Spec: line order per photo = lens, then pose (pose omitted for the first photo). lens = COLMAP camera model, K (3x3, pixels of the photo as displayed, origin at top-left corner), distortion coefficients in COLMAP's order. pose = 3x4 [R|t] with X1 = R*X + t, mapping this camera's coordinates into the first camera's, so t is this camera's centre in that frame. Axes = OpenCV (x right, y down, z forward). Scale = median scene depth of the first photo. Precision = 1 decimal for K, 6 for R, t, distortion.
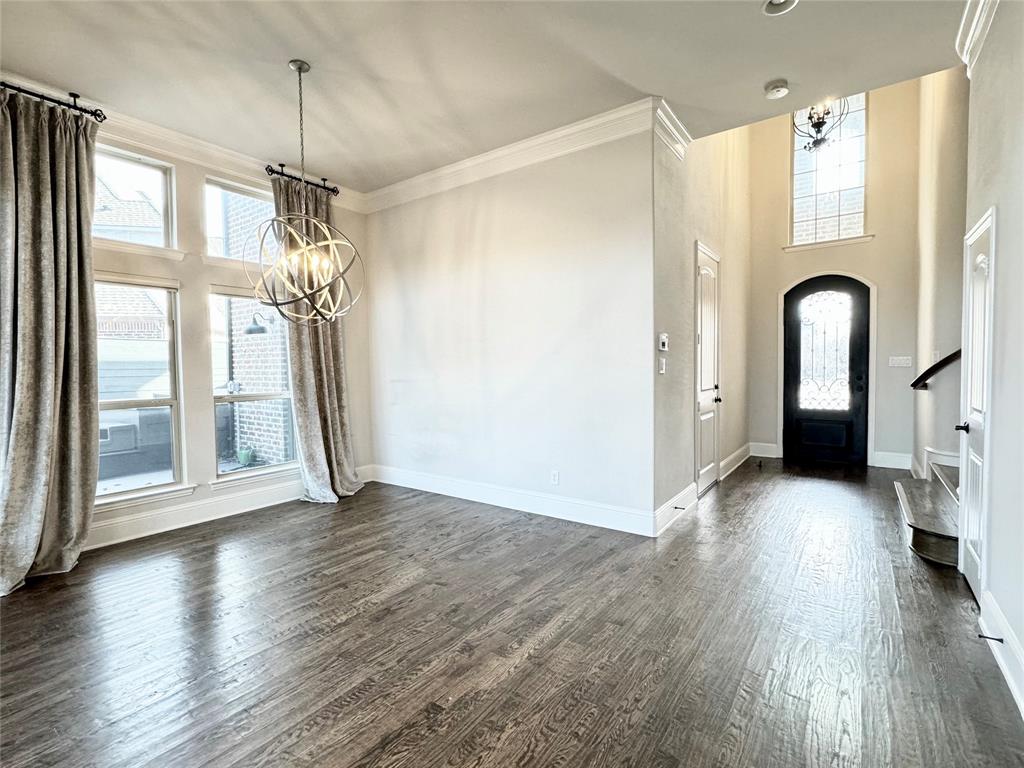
lens RADIAL K [[485.7, 0, 512.0], [0, 485.7, 384.0], [0, 0, 1]] dist [-0.001053, 0.000470]
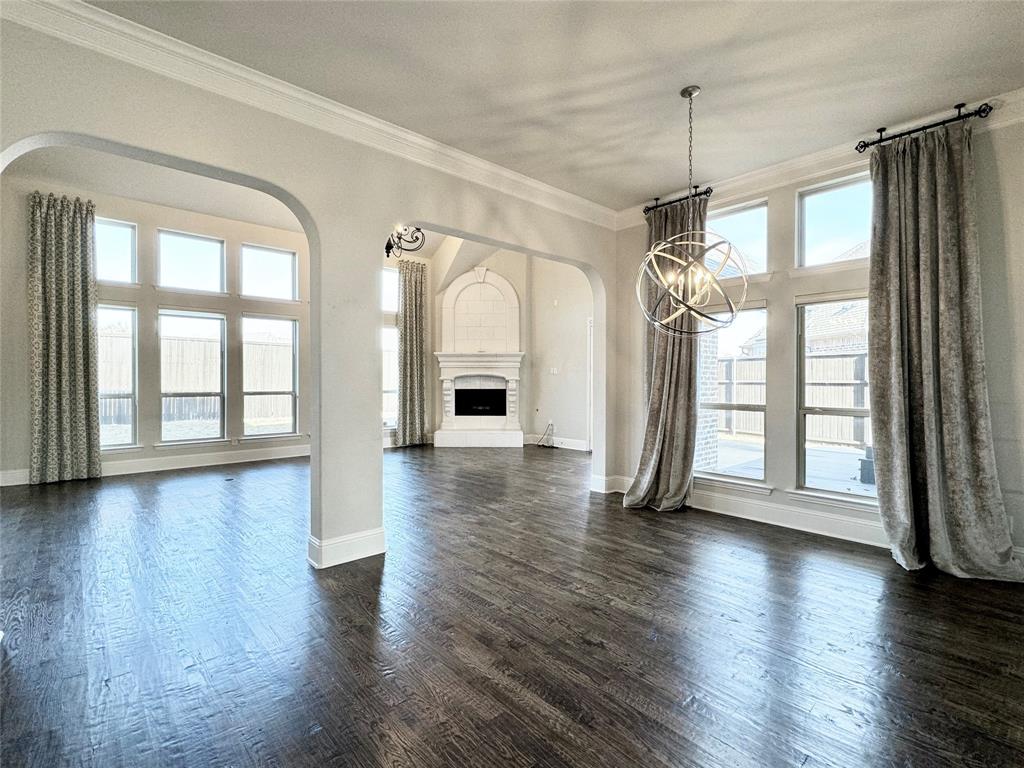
lens RADIAL K [[485.1, 0, 512.0], [0, 485.1, 384.0], [0, 0, 1]] dist [0.002675, -0.000051]
pose [[-0.209497, 0.022177, -0.977558, 0.540706], [-0.036587, 0.998865, 0.030501, -0.033838], [0.977125, 0.042156, -0.208448, 0.687896]]
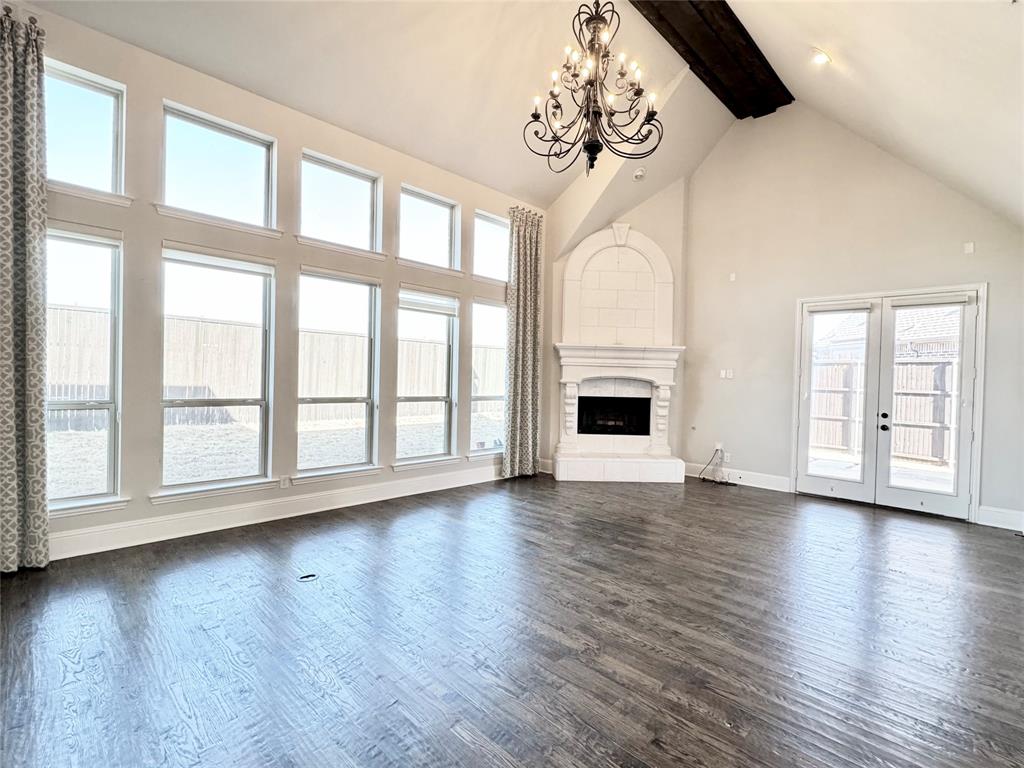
lens RADIAL K [[485.7, 0, 512.0], [0, 485.7, 384.0], [0, 0, 1]] dist [-0.001053, 0.000470]
pose [[-0.155913, 0.024950, -0.987456, 0.417764], [-0.062361, 0.997438, 0.035048, -0.029249], [0.985800, 0.067044, -0.153957, 0.530197]]
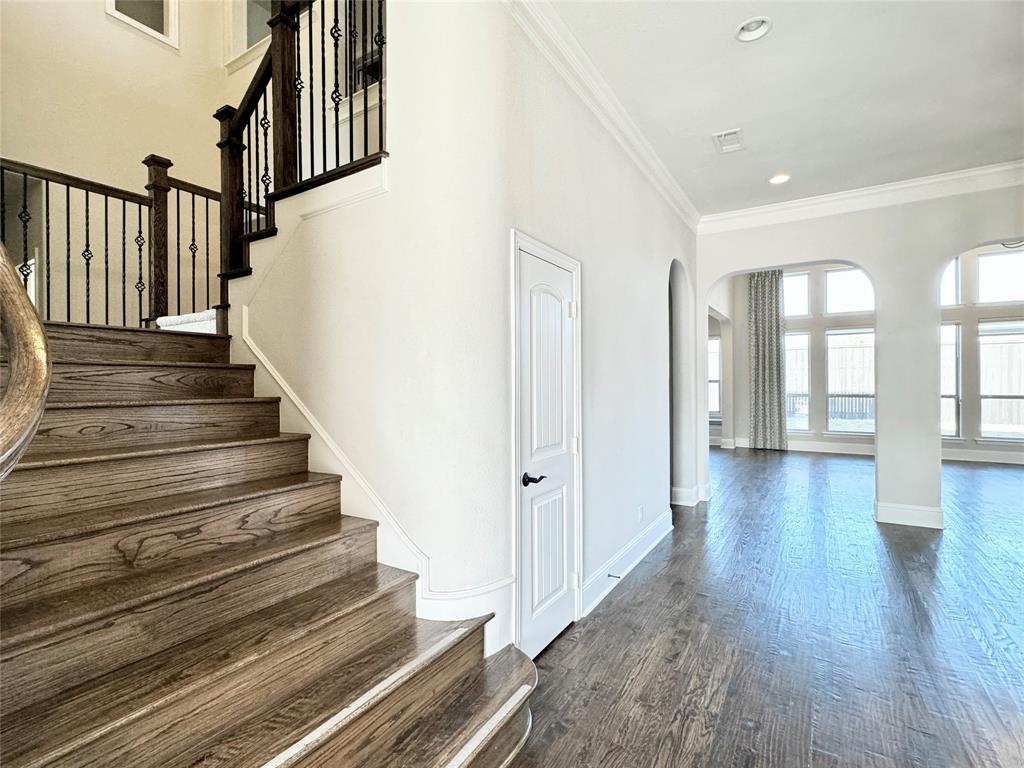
lens RADIAL K [[485.7, 0, 512.0], [0, 485.7, 384.0], [0, 0, 1]] dist [-0.001053, 0.000470]
pose [[-0.997434, 0.021017, -0.068441, 0.583593], [0.018191, 0.998967, 0.041651, -0.041838], [0.069246, 0.040299, -0.996785, 0.810751]]
